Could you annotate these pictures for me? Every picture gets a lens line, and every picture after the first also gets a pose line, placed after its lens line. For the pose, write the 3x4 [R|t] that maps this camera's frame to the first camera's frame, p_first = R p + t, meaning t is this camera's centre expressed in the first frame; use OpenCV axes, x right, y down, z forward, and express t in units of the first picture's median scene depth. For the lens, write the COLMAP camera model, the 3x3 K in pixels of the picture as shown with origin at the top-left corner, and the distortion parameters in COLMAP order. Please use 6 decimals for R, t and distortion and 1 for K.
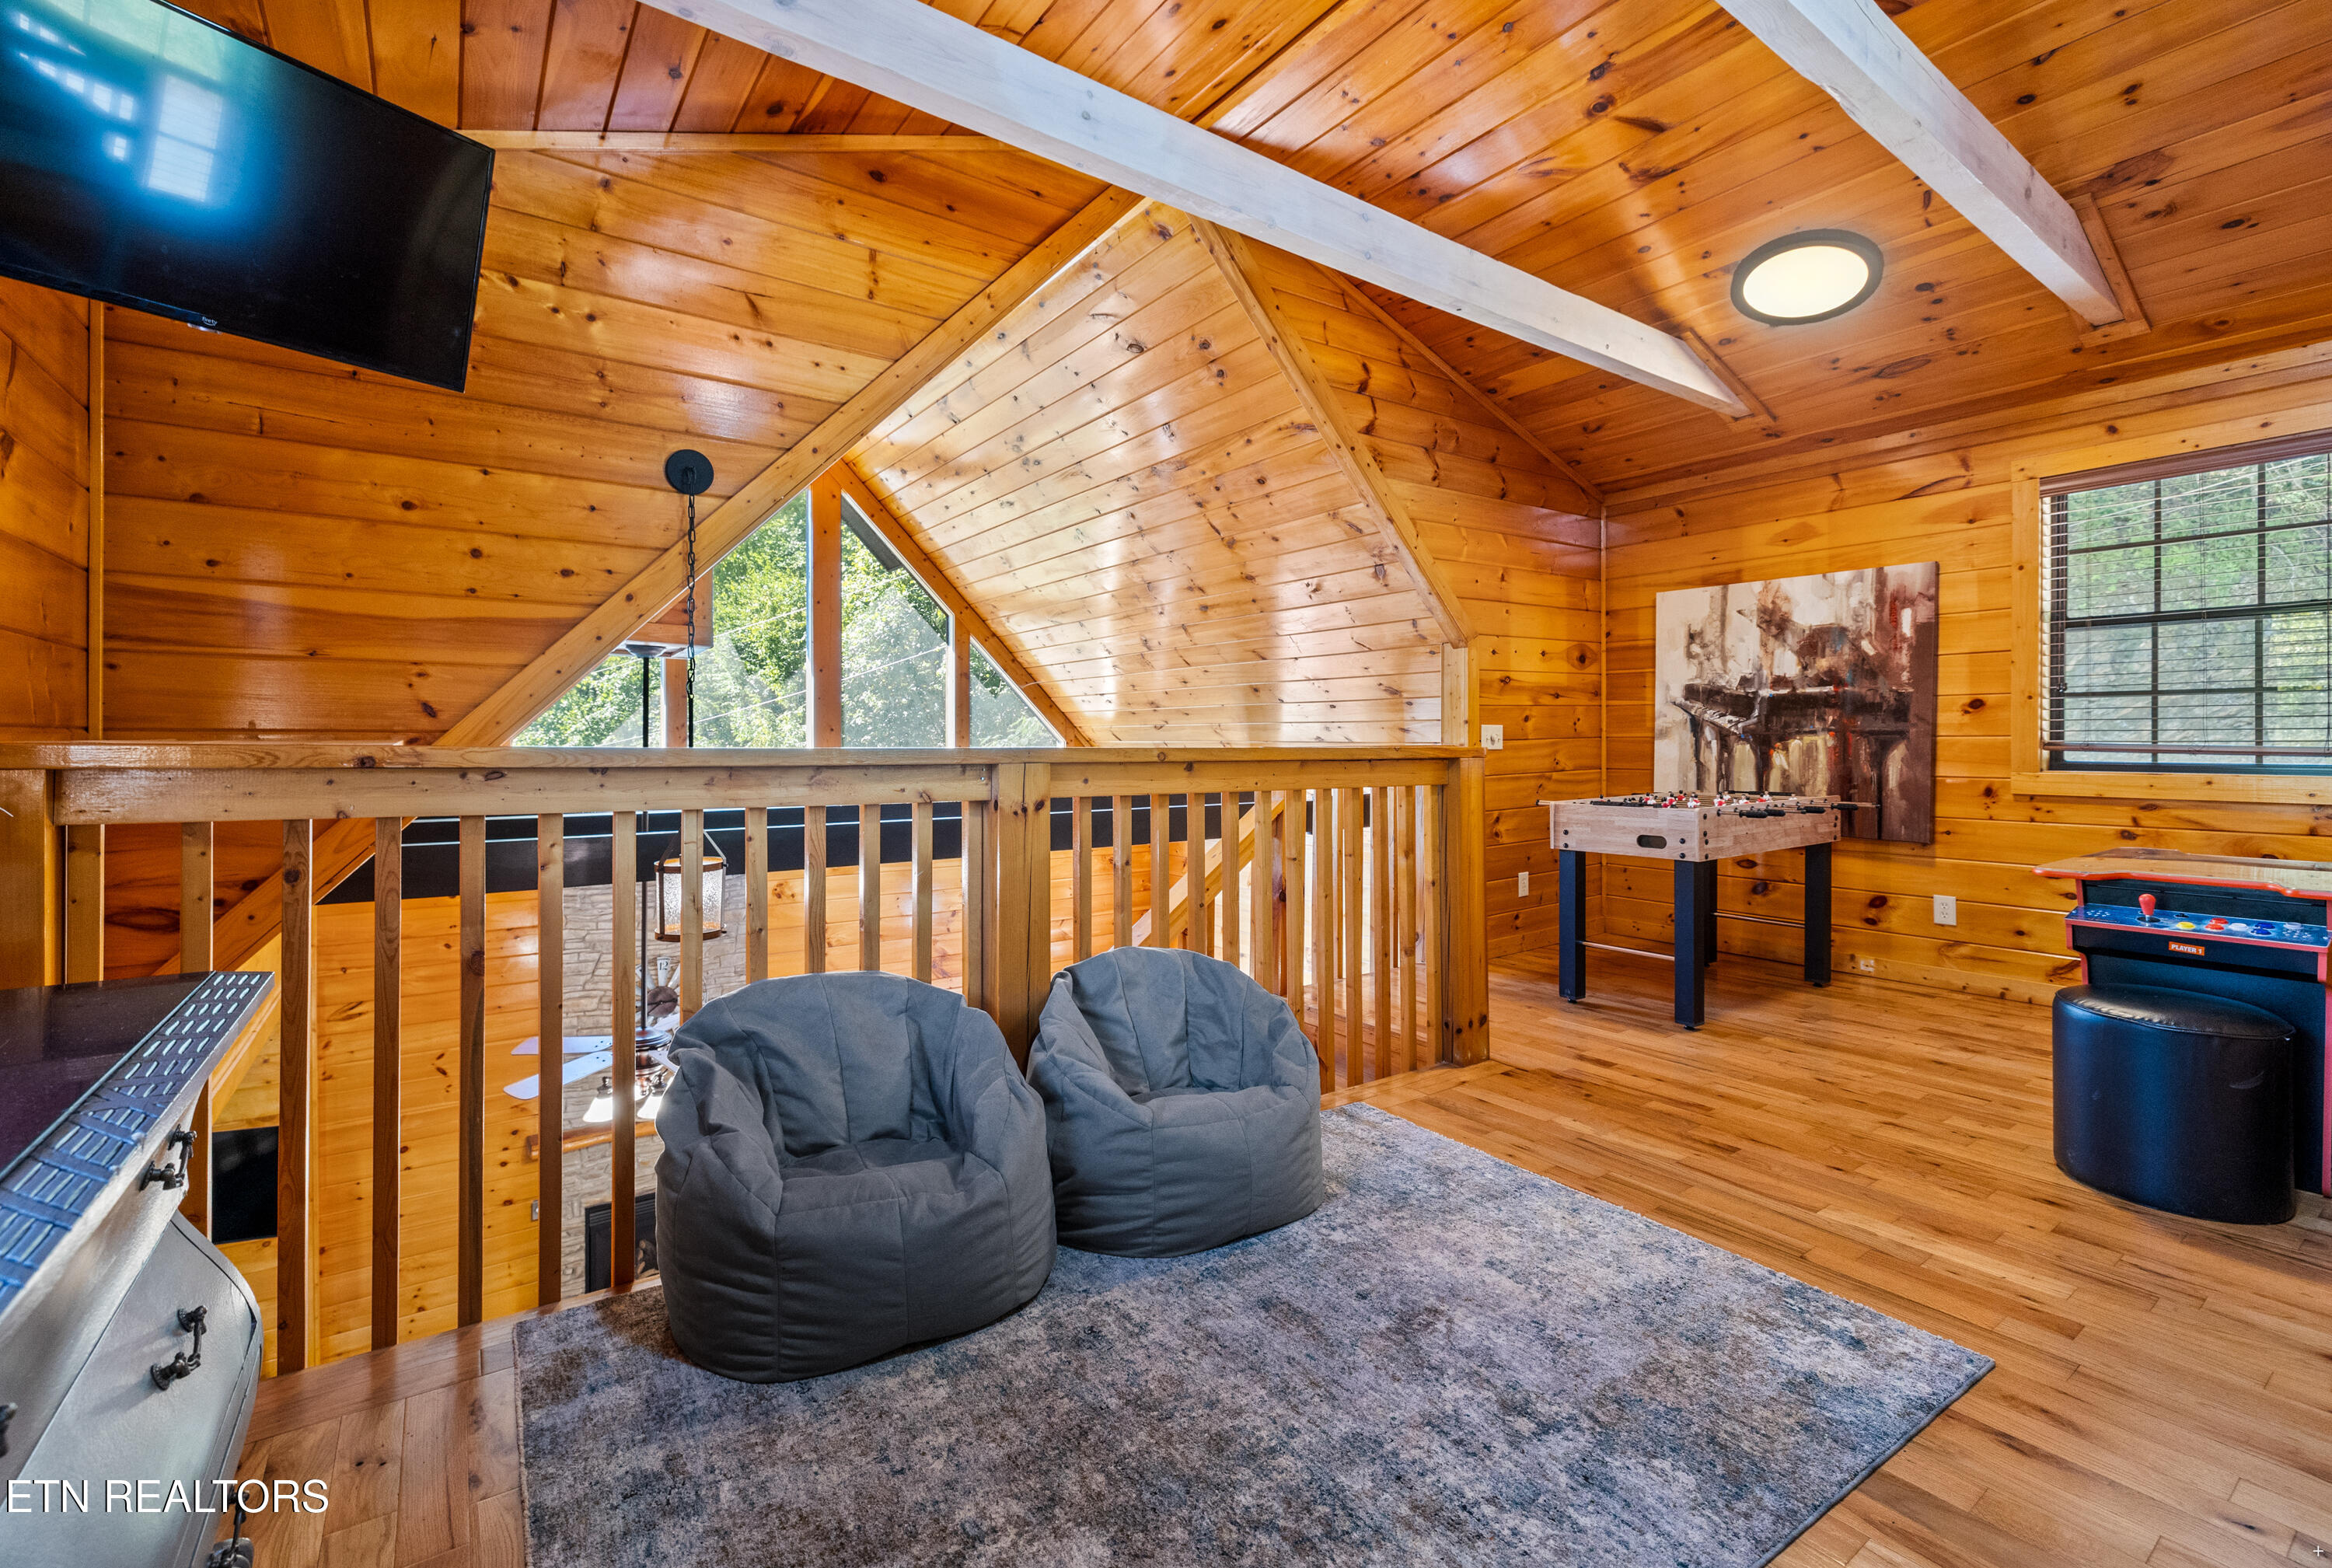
lens RADIAL K [[1006.8, 0, 1139.0], [0, 1006.8, 749.6], [0, 0, 1]] dist [0.001868, -0.000182]
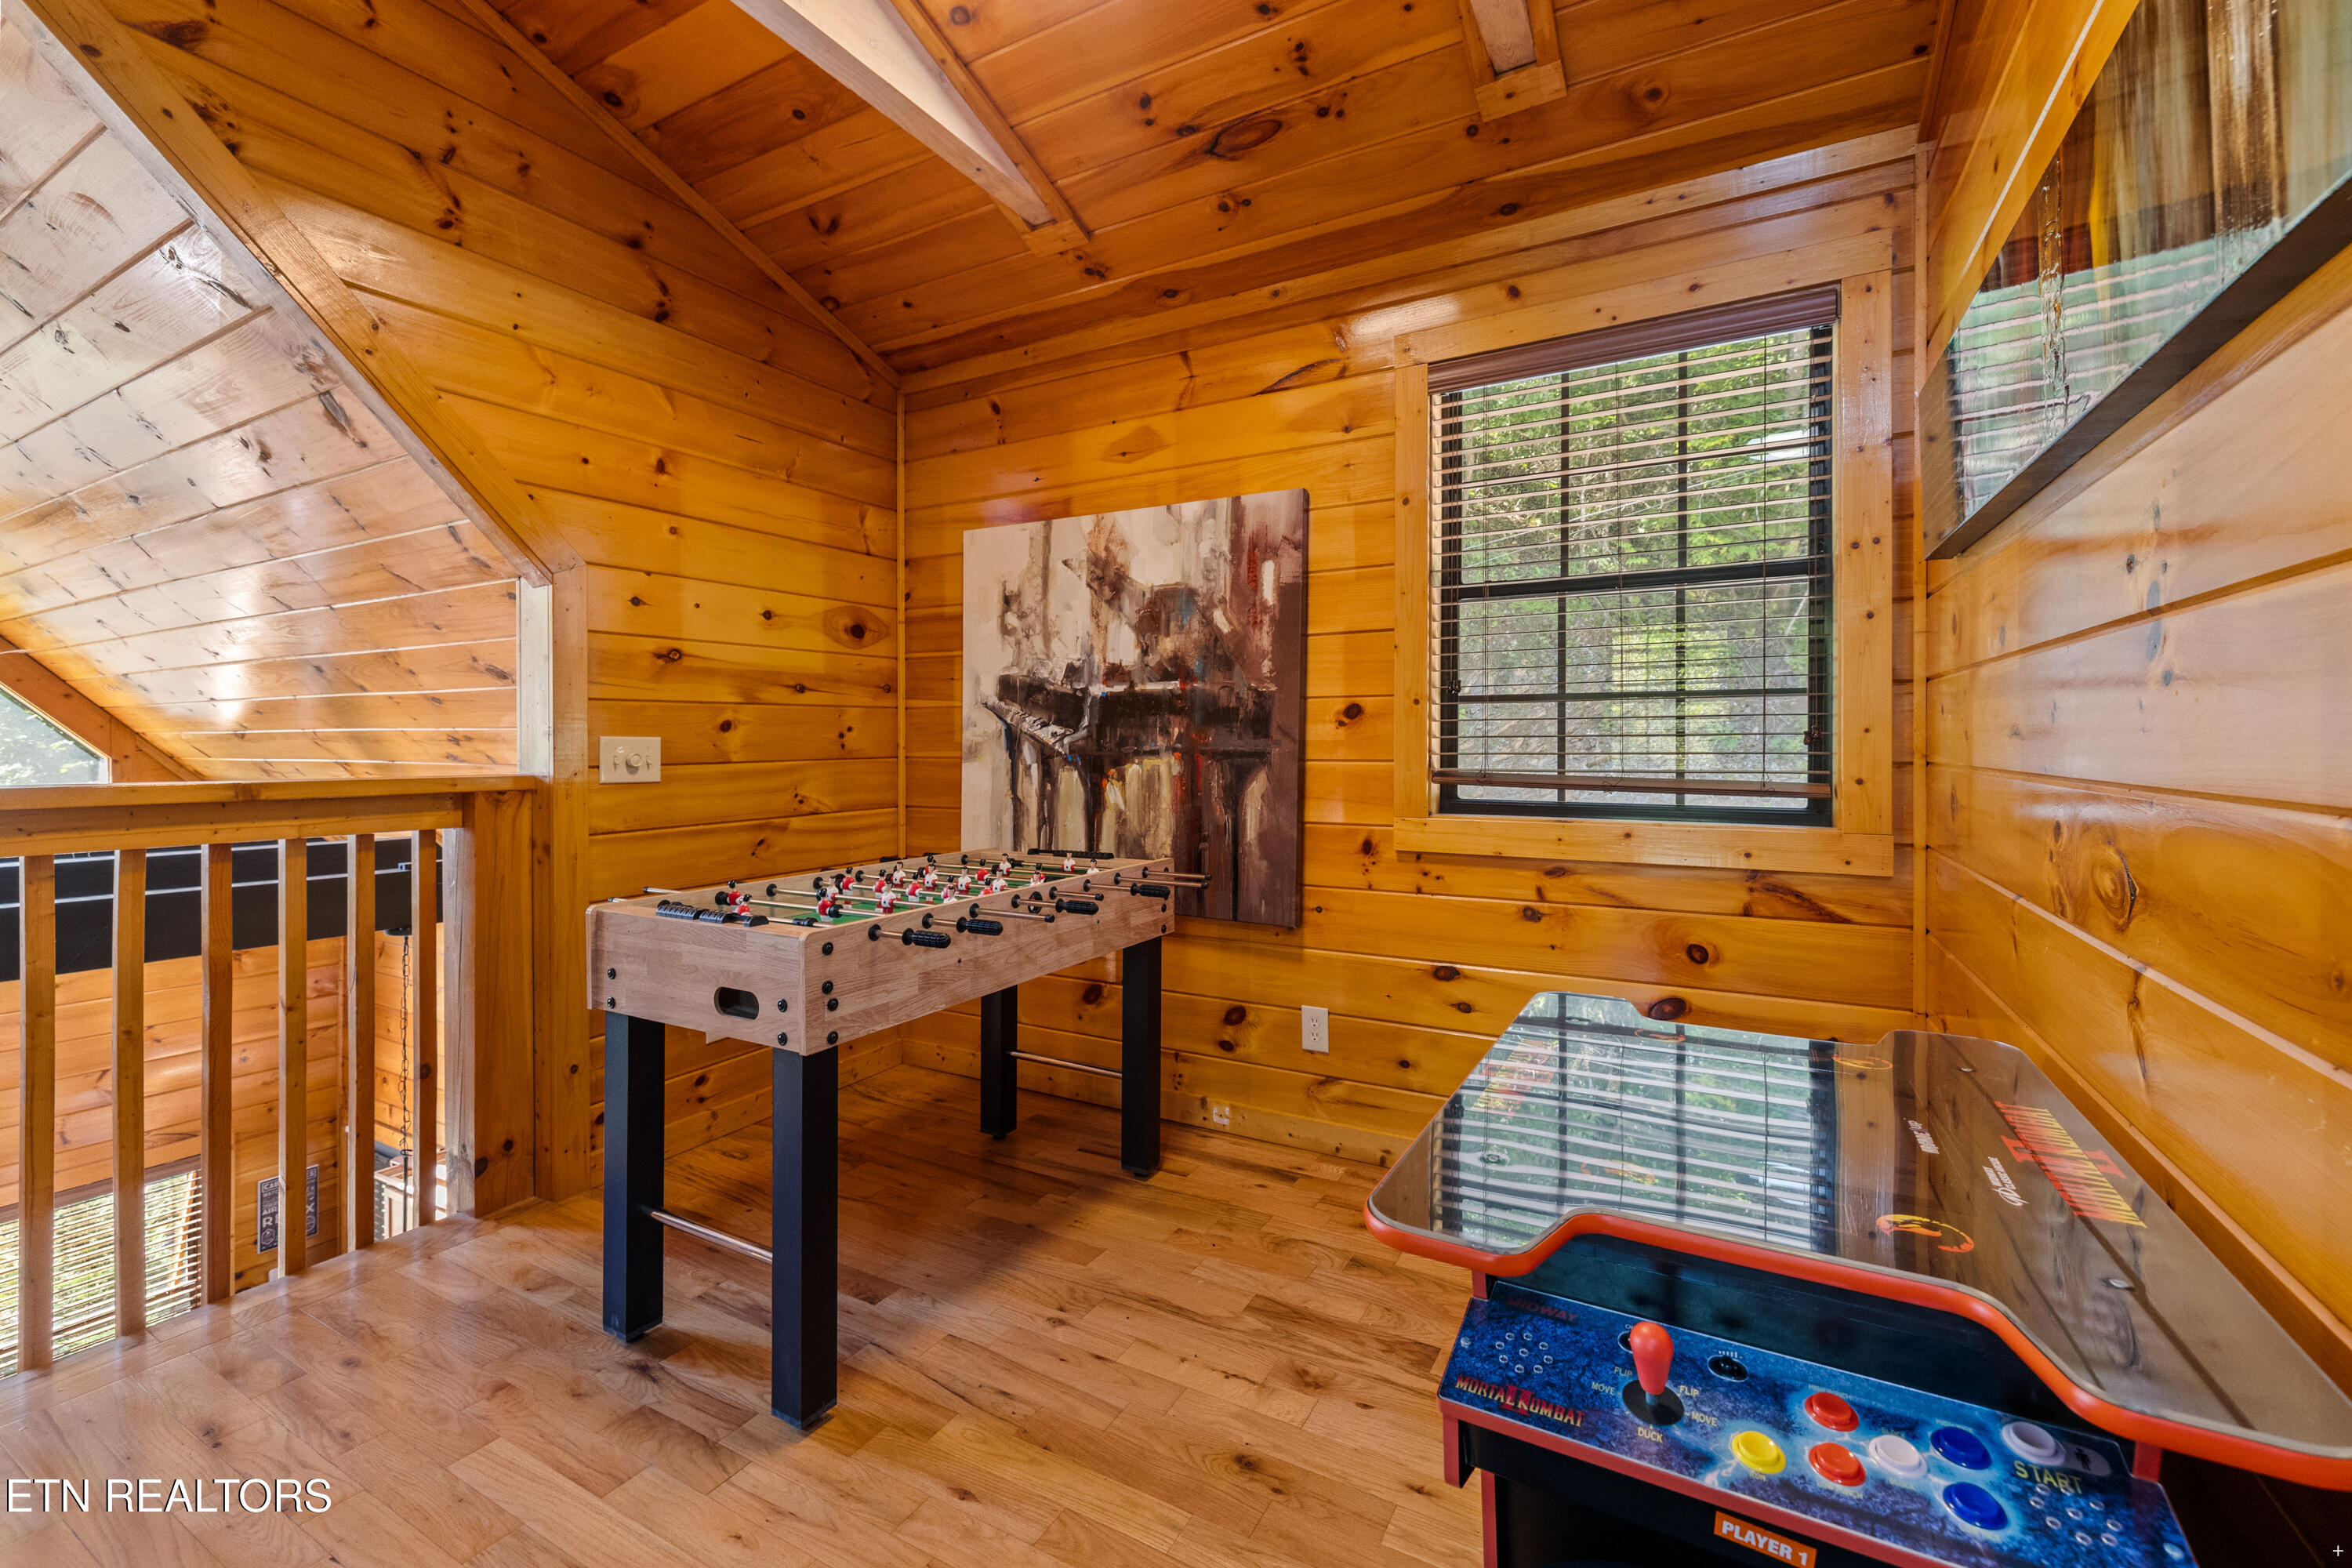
lens RADIAL K [[996.8, 0, 1145.1], [0, 996.8, 765.8], [0, 0, 1]] dist [-0.002942, 0.000201]
pose [[0.907992, -0.003957, 0.418968, 0.406421], [0.000941, 0.999972, 0.007405, -0.013772], [-0.418986, -0.006329, 0.907971, 0.436997]]
